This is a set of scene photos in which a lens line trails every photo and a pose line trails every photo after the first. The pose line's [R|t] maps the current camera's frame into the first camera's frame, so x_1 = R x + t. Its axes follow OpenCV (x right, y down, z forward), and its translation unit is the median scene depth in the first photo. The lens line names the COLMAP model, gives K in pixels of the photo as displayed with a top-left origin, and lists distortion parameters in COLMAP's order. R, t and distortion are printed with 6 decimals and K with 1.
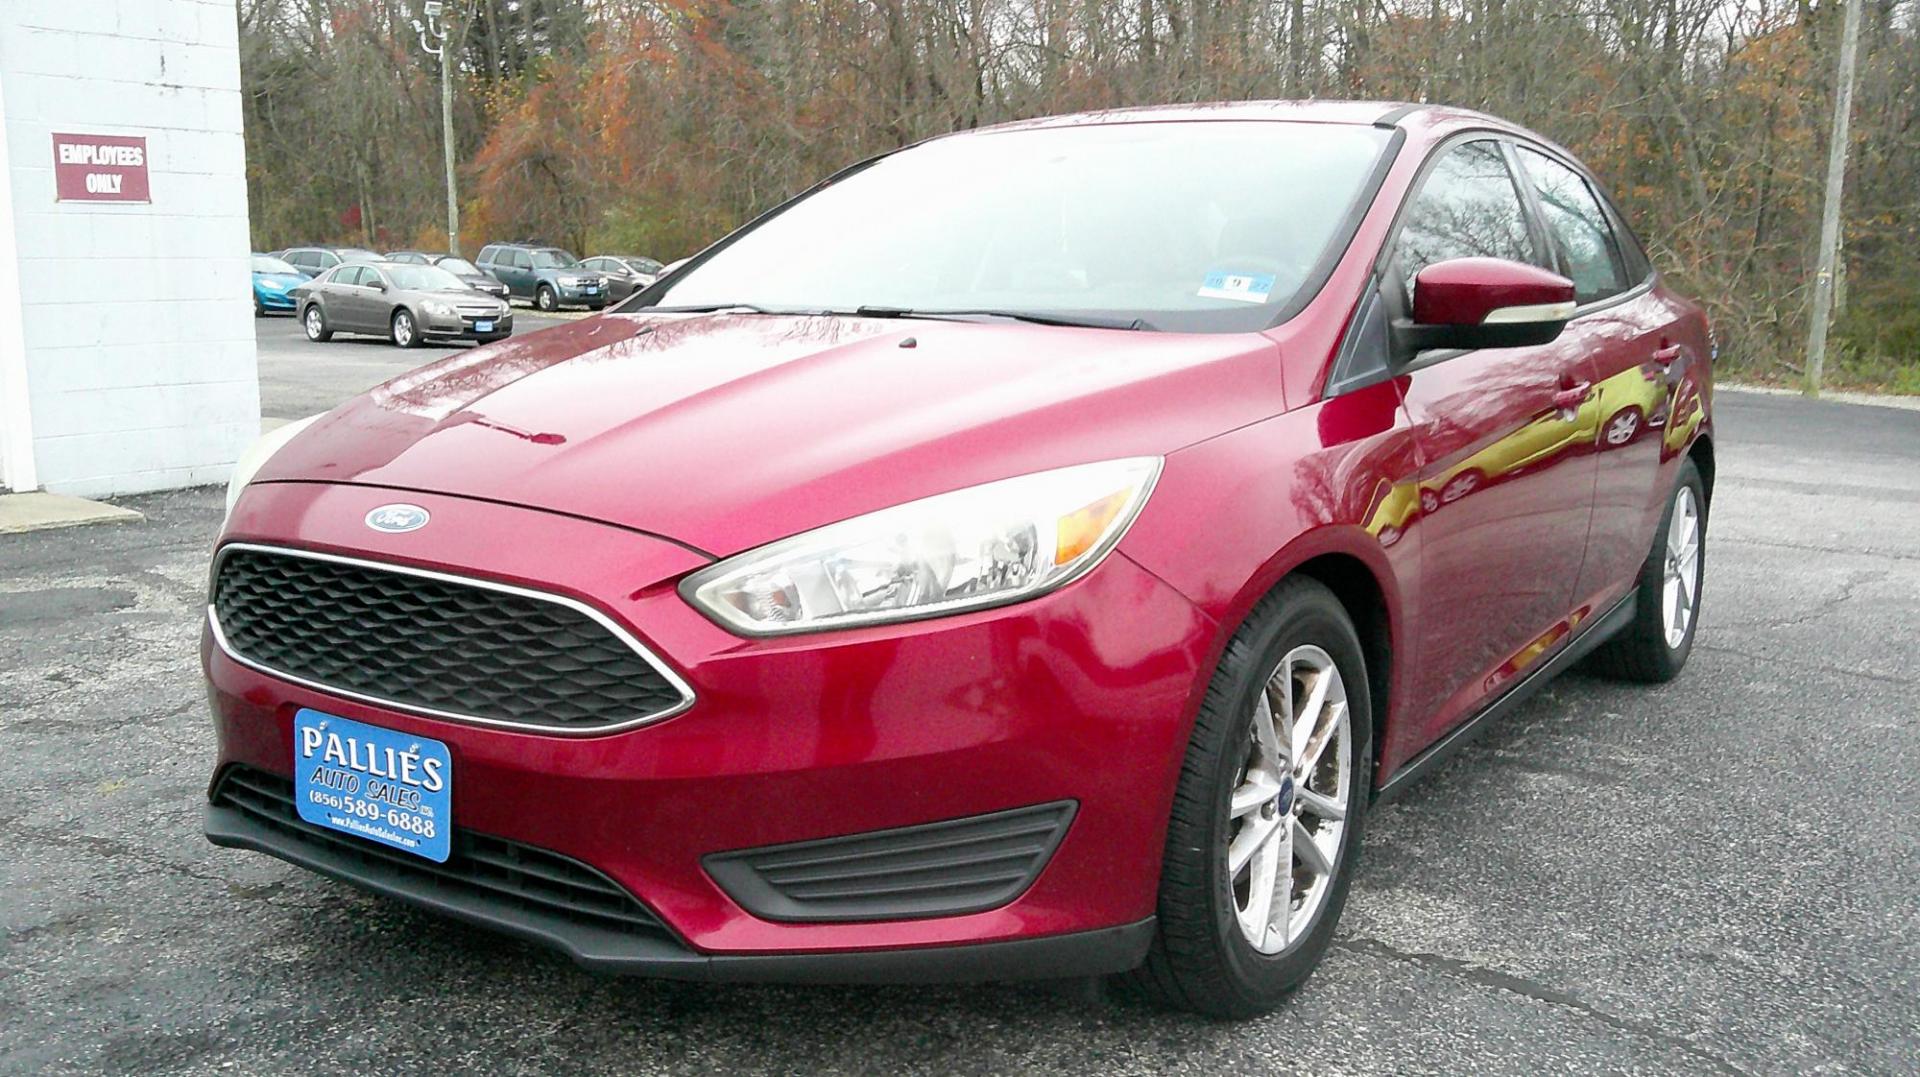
lens RADIAL K [[1696.9, 0, 960.0], [0, 1696.9, 538.5], [0, 0, 1]] dist [0.168872, -0.385366]
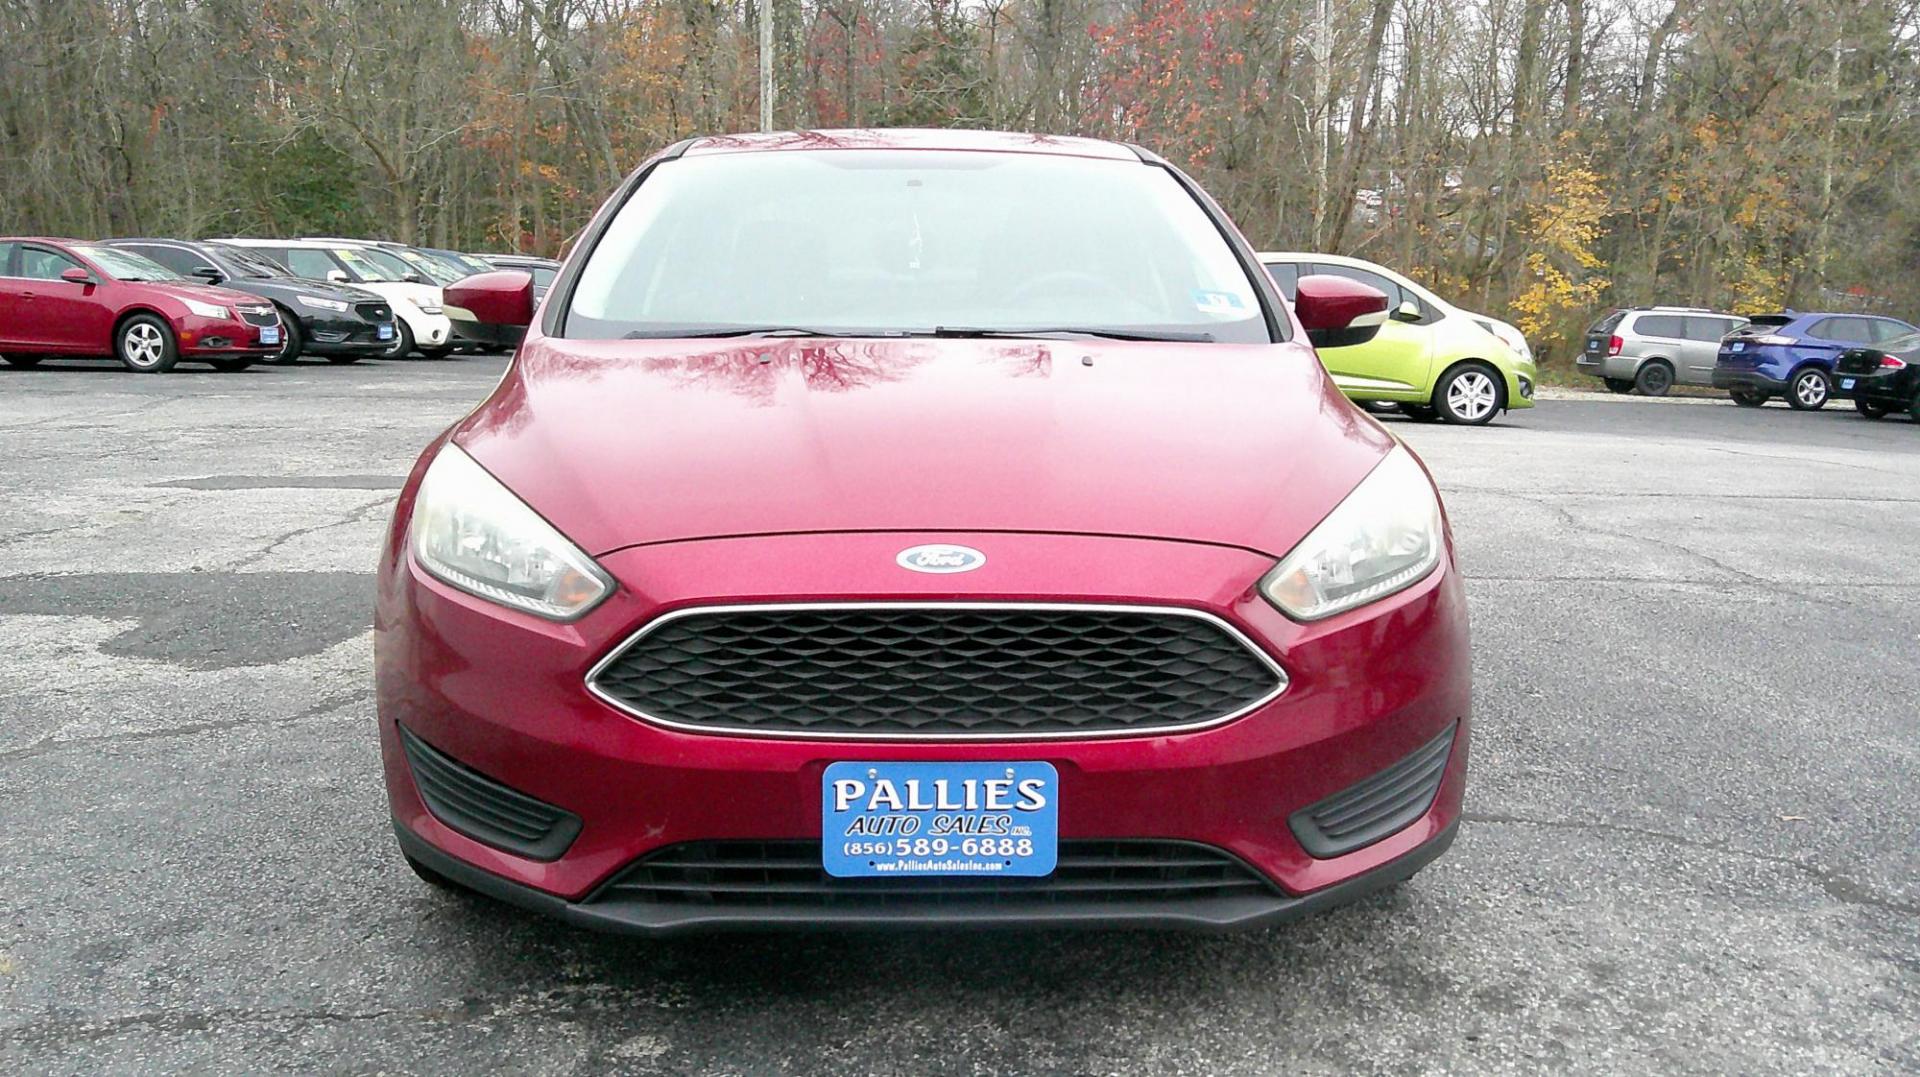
lens RADIAL K [[1696.9, 0, 960.0], [0, 1696.9, 538.5], [0, 0, 1]] dist [0.168872, -0.385366]
pose [[0.802646, -0.103070, 0.587483, -0.921134], [0.093992, 0.994507, 0.046064, -0.070030], [-0.589003, 0.018245, 0.807925, 0.175815]]
